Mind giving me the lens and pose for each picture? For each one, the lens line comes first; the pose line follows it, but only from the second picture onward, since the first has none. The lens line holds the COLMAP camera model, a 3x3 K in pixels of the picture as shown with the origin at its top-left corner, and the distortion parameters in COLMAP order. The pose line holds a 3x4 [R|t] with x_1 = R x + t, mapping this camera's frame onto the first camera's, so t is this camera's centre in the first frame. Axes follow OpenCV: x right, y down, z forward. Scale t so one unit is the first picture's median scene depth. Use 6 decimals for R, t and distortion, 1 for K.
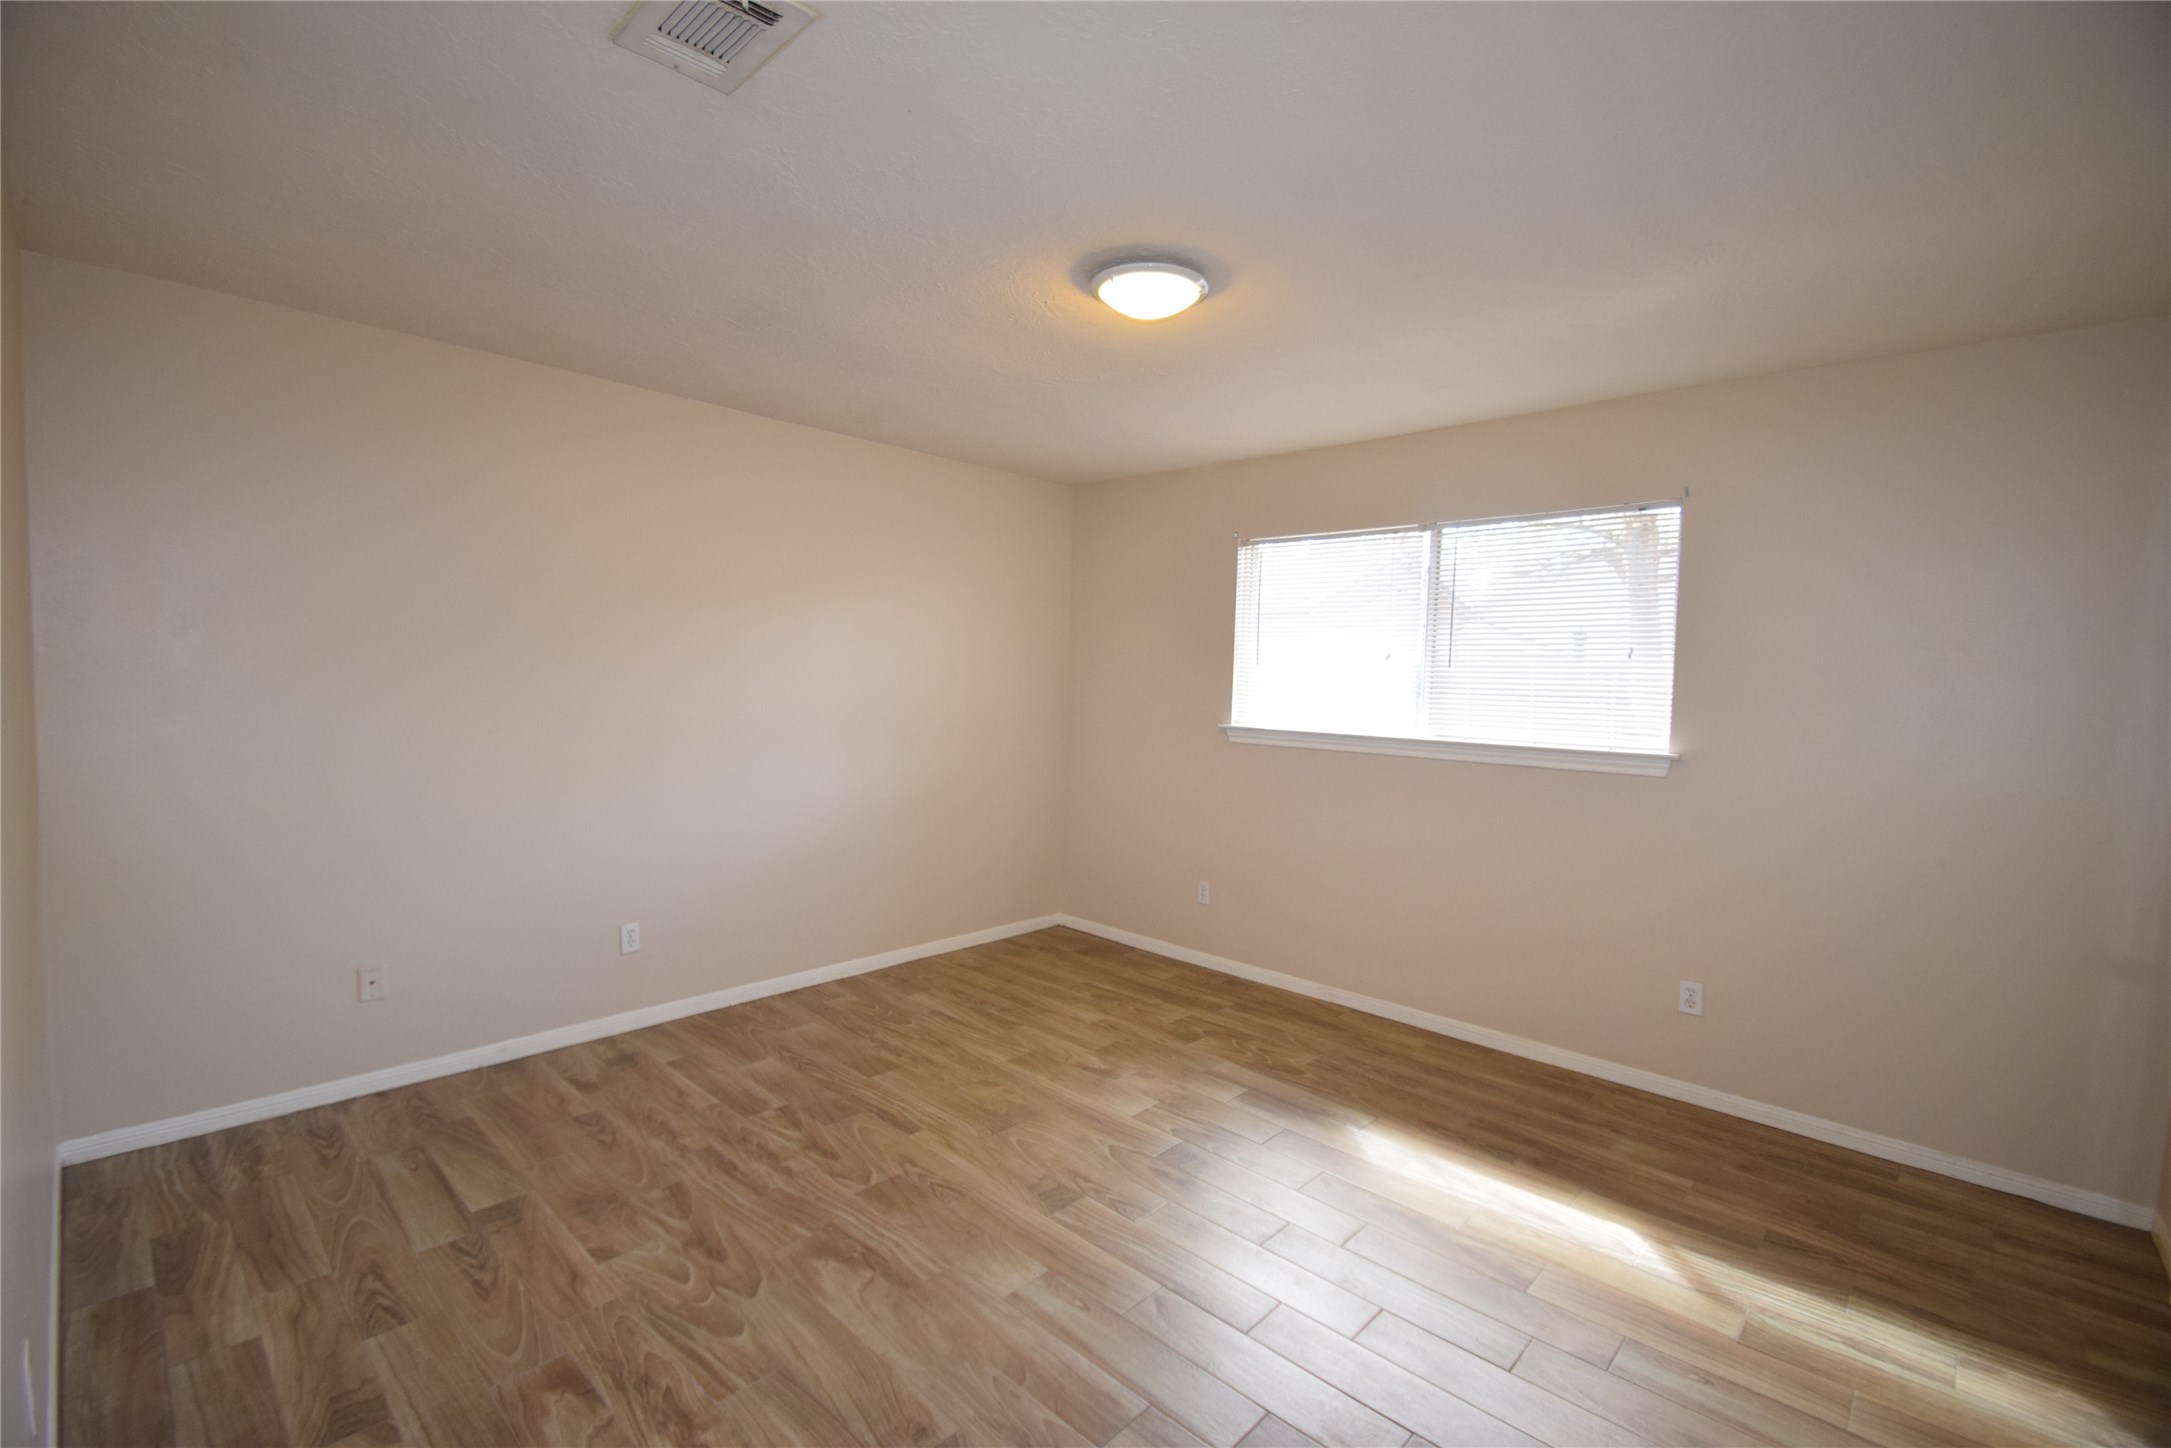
lens RADIAL K [[956.3, 0, 1072.2], [0, 956.3, 723.6], [0, 0, 1]] dist [0.009482, -0.013994]
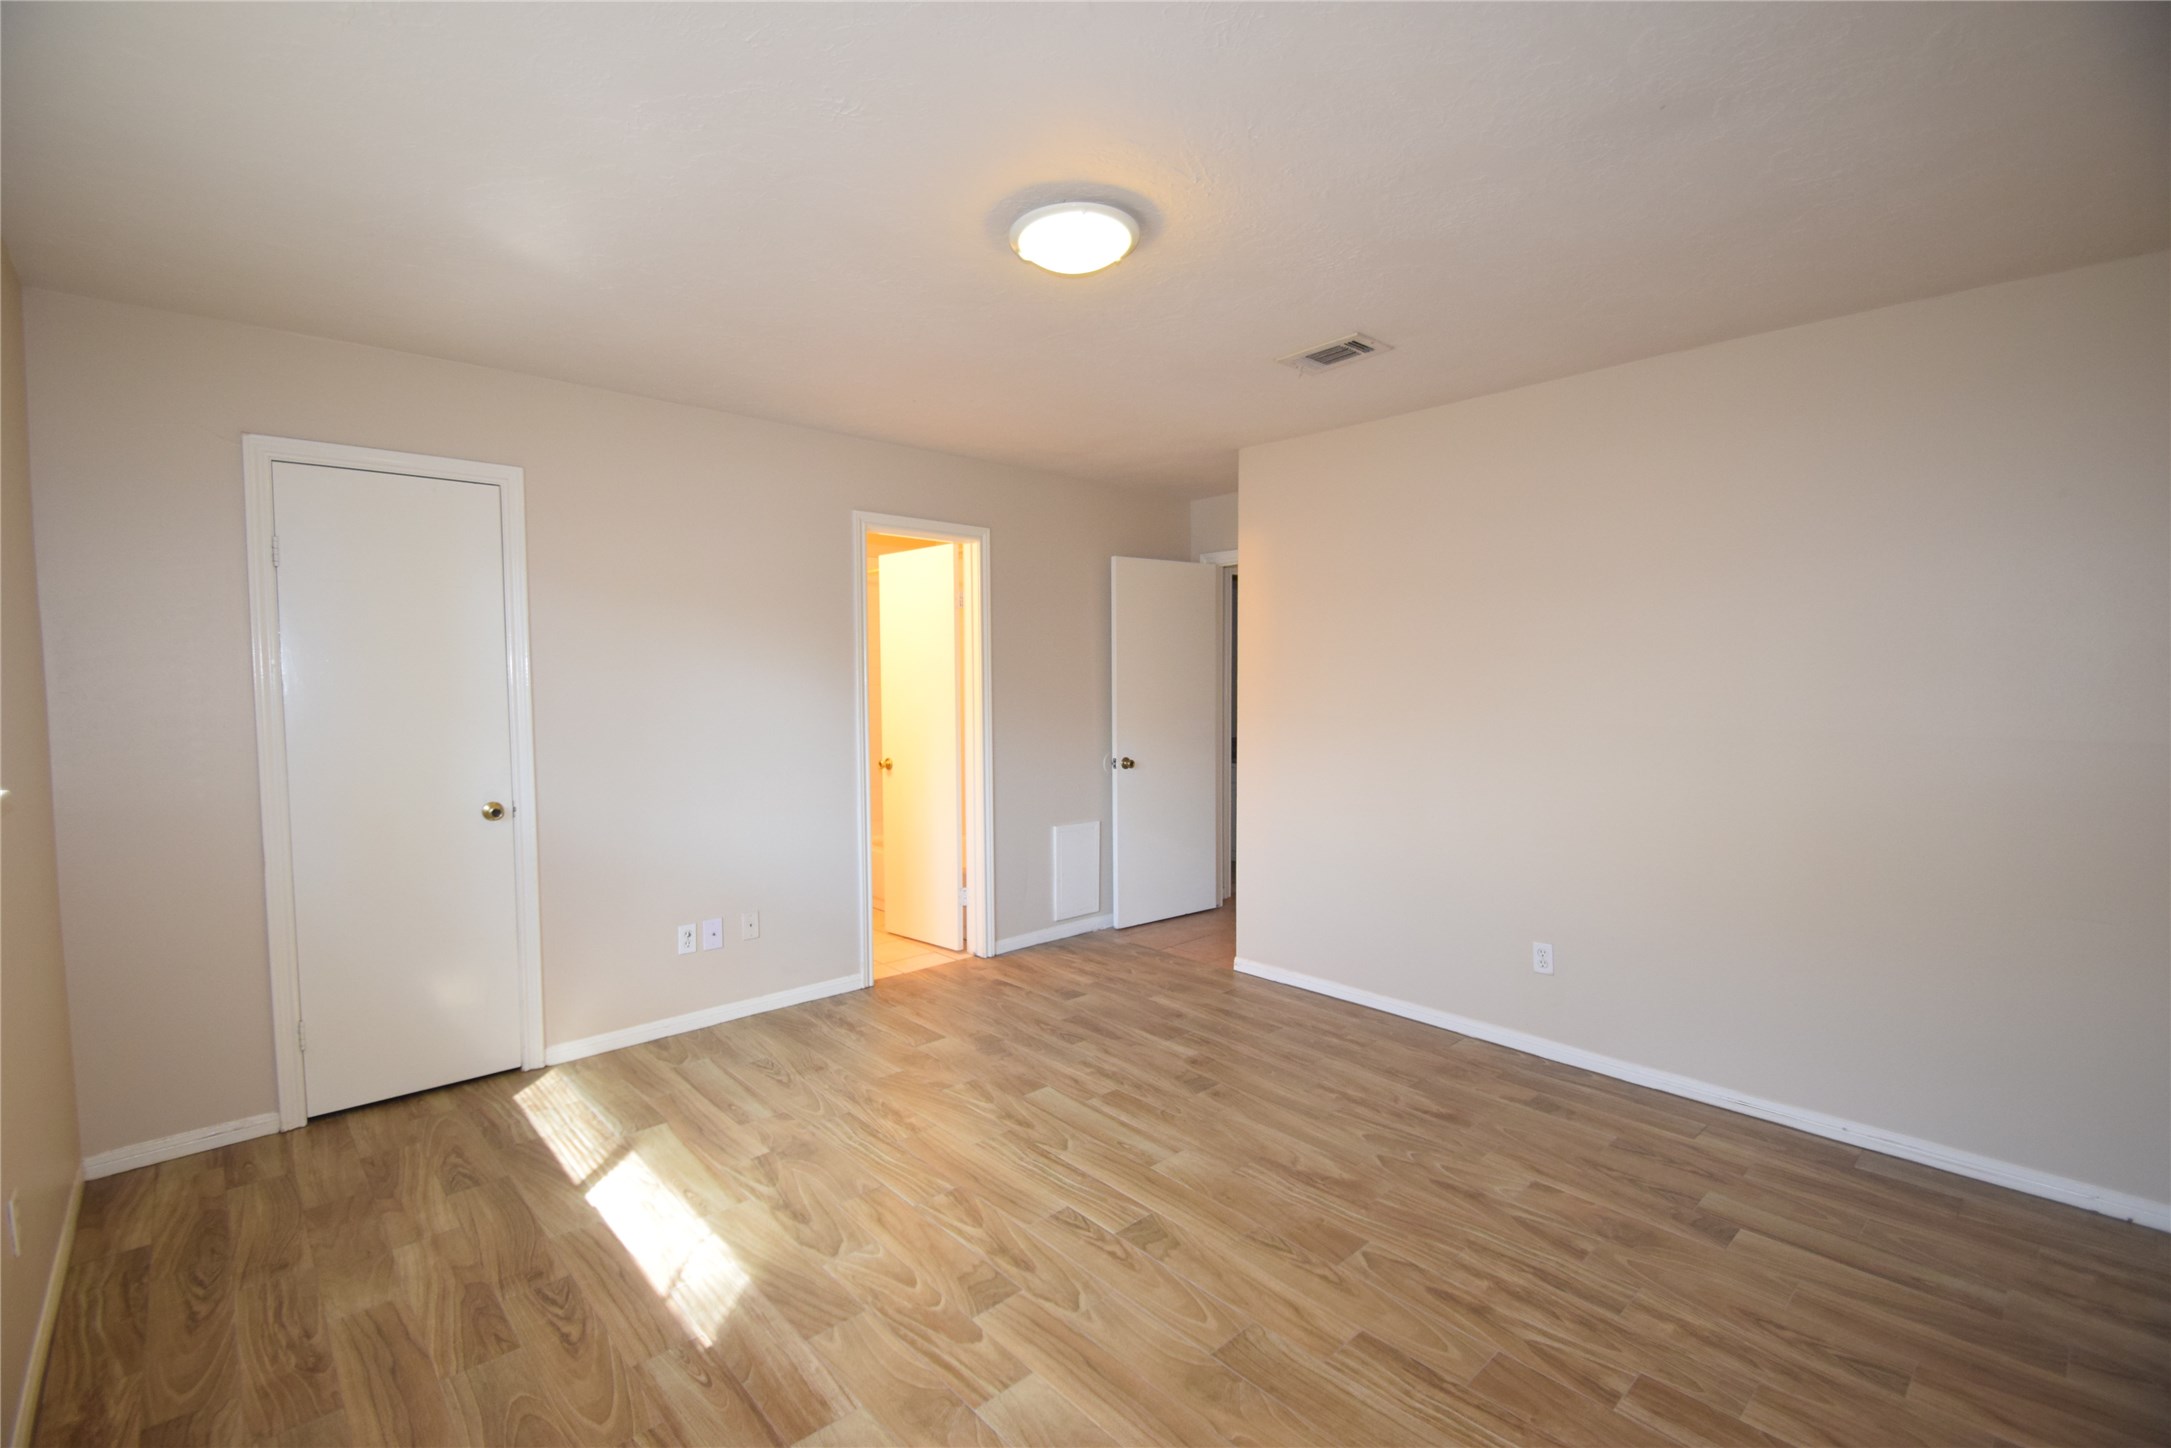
lens RADIAL K [[956.3, 0, 1082.4], [0, 956.3, 713.4], [0, 0, 1]] dist [0.009482, -0.013994]
pose [[-0.998172, -0.025913, 0.054604, 0.007204], [-0.020763, 0.995462, 0.092863, -0.078092], [-0.056763, 0.091560, -0.994180, 1.636724]]
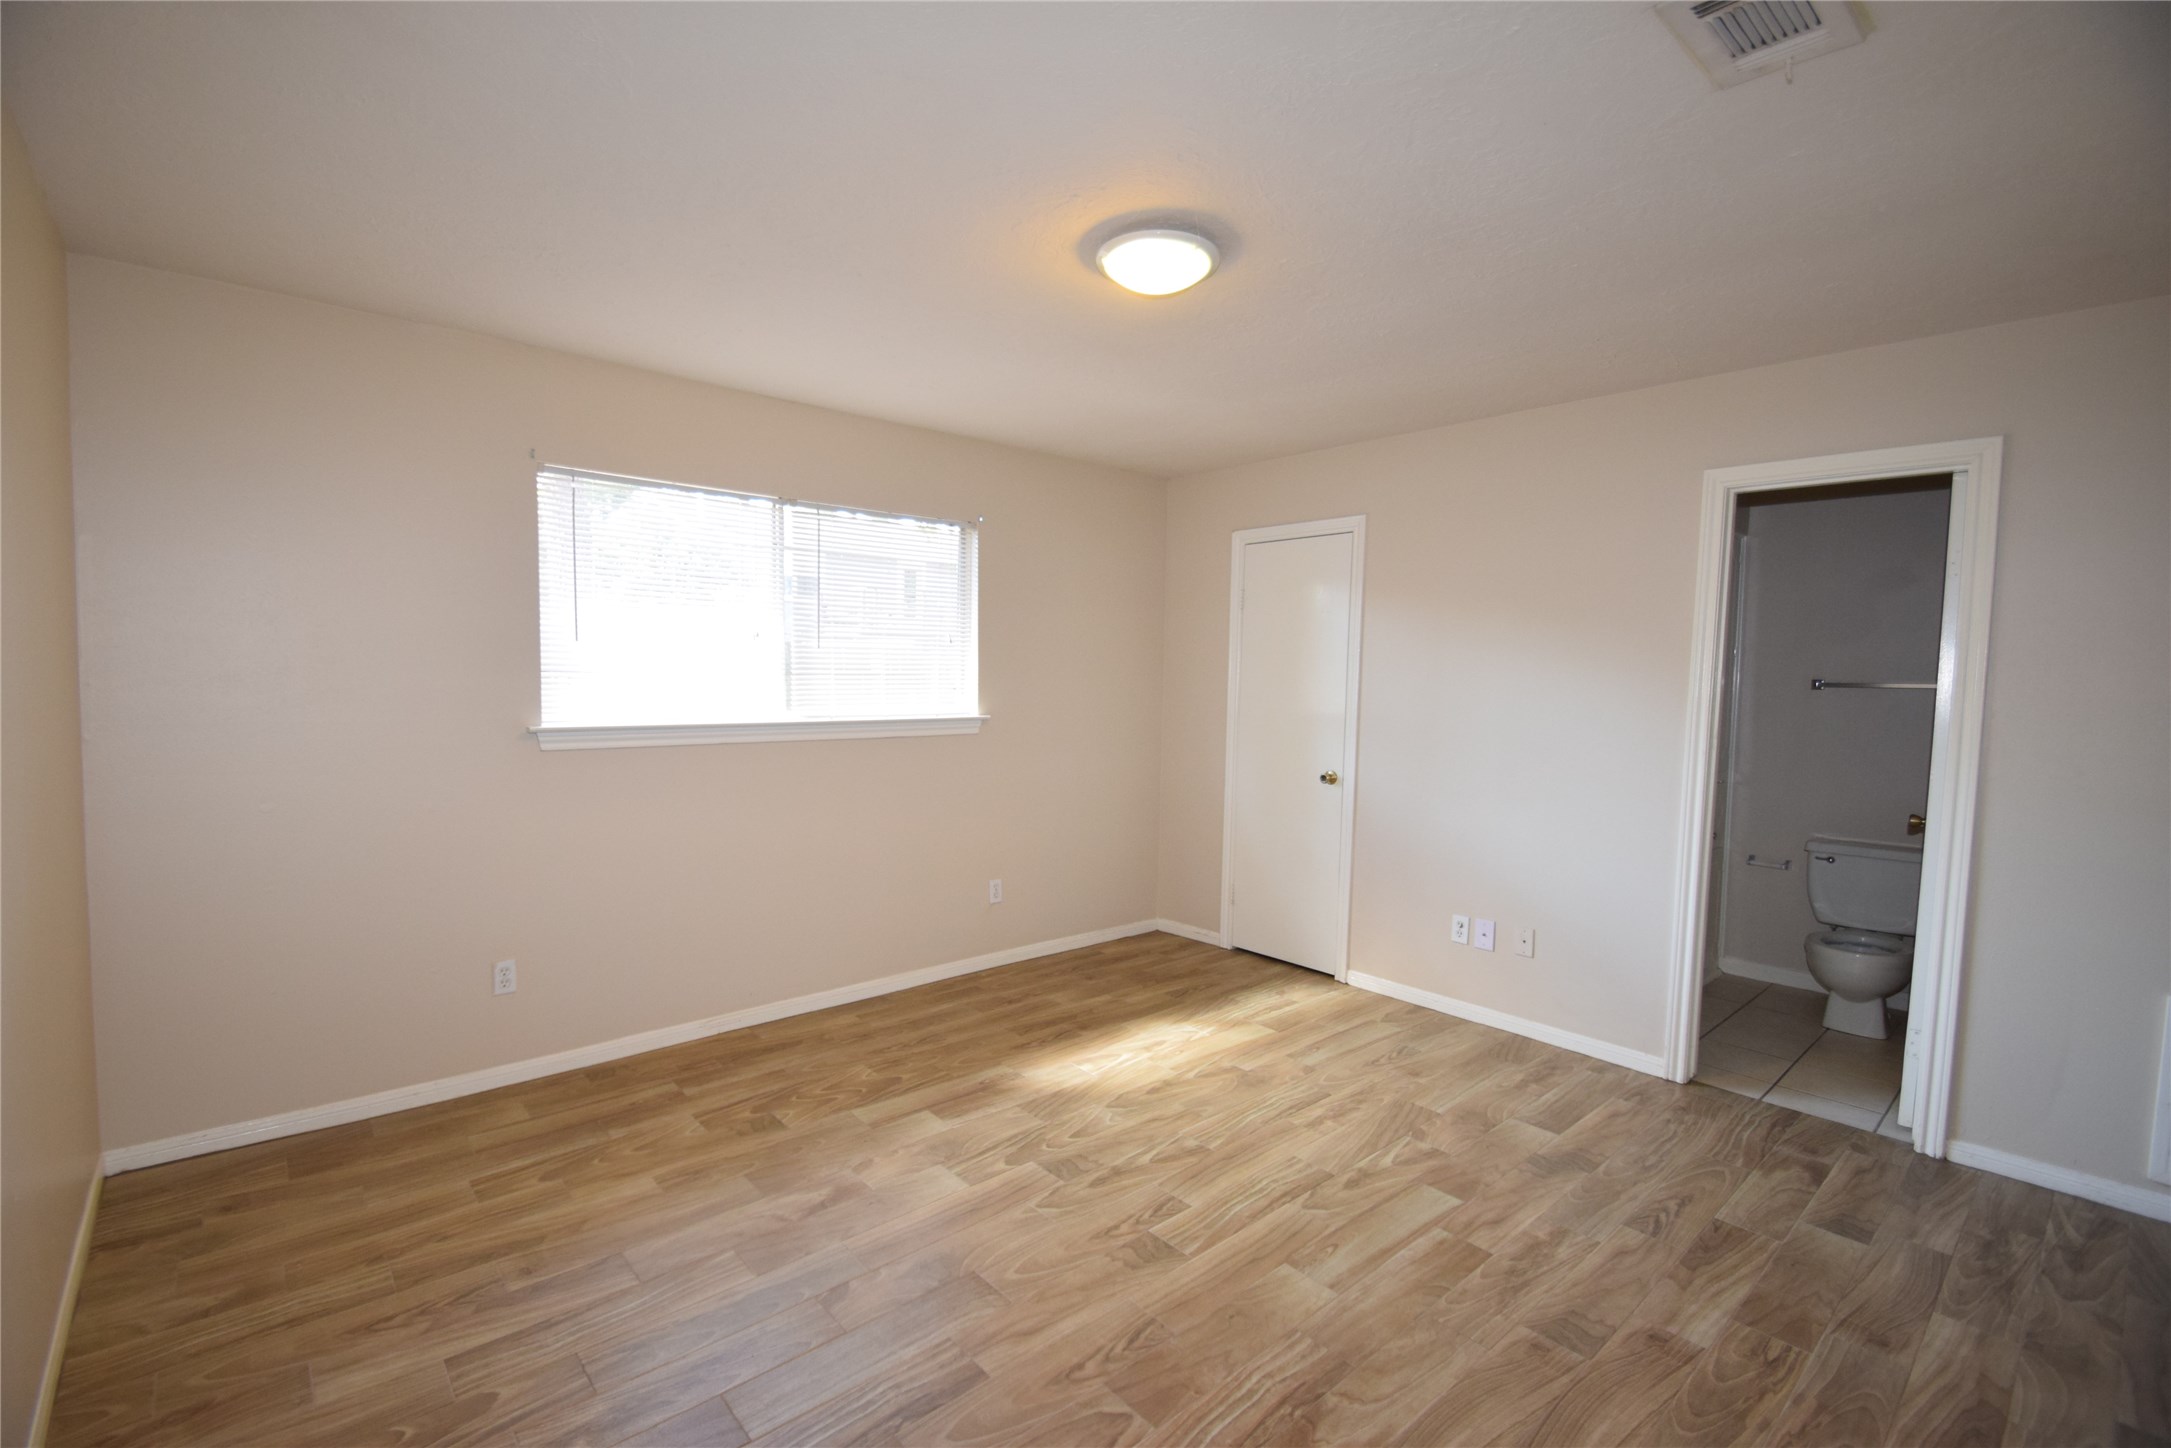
lens RADIAL K [[956.3, 0, 1046.7], [0, 956.3, 728.8], [0, 0, 1]] dist [0.009482, -0.013994]
pose [[0.095745, -0.086955, 0.991601, -0.765543], [0.037535, 0.995784, 0.083698, -0.064835], [-0.994698, 0.029206, 0.098605, 0.867575]]
